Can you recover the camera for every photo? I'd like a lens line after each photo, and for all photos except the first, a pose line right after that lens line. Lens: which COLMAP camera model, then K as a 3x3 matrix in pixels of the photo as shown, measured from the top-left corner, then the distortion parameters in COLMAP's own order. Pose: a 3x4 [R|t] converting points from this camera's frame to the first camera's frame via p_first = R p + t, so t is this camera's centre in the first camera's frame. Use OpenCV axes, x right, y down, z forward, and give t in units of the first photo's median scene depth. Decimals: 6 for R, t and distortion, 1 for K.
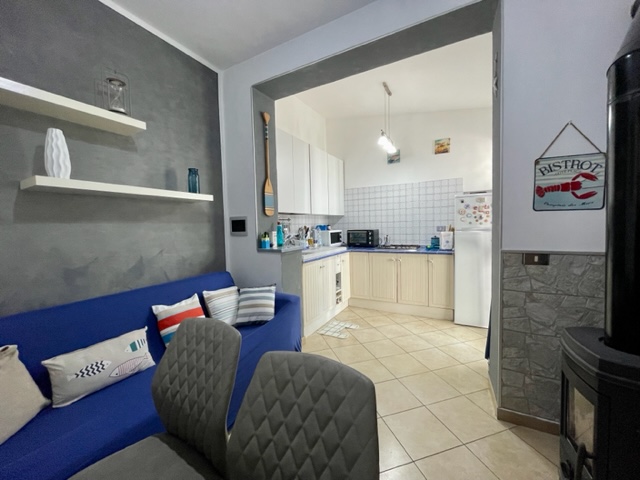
lens RADIAL K [[259.9, 0, 320.2], [0, 259.9, 239.6], [0, 0, 1]] dist [0.001296, -0.000407]
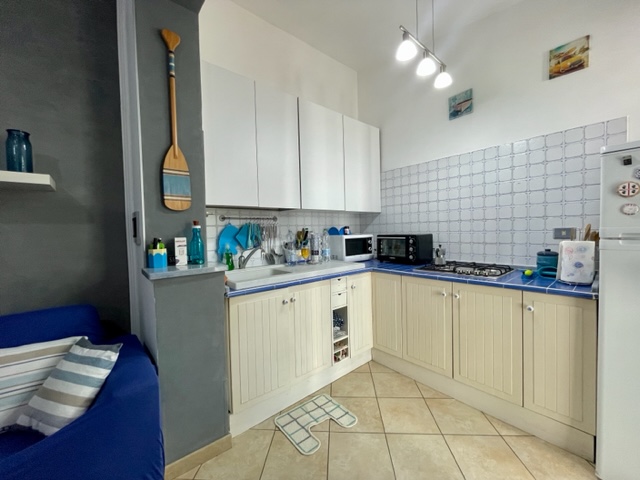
lens RADIAL K [[259.9, 0, 321.2], [0, 259.9, 239.3], [0, 0, 1]] dist [0.001296, -0.000407]
pose [[0.938287, 0.013300, -0.345601, 0.219340], [-0.017621, 0.999801, -0.009364, -0.020094], [0.345408, 0.014876, 0.938335, 0.413252]]
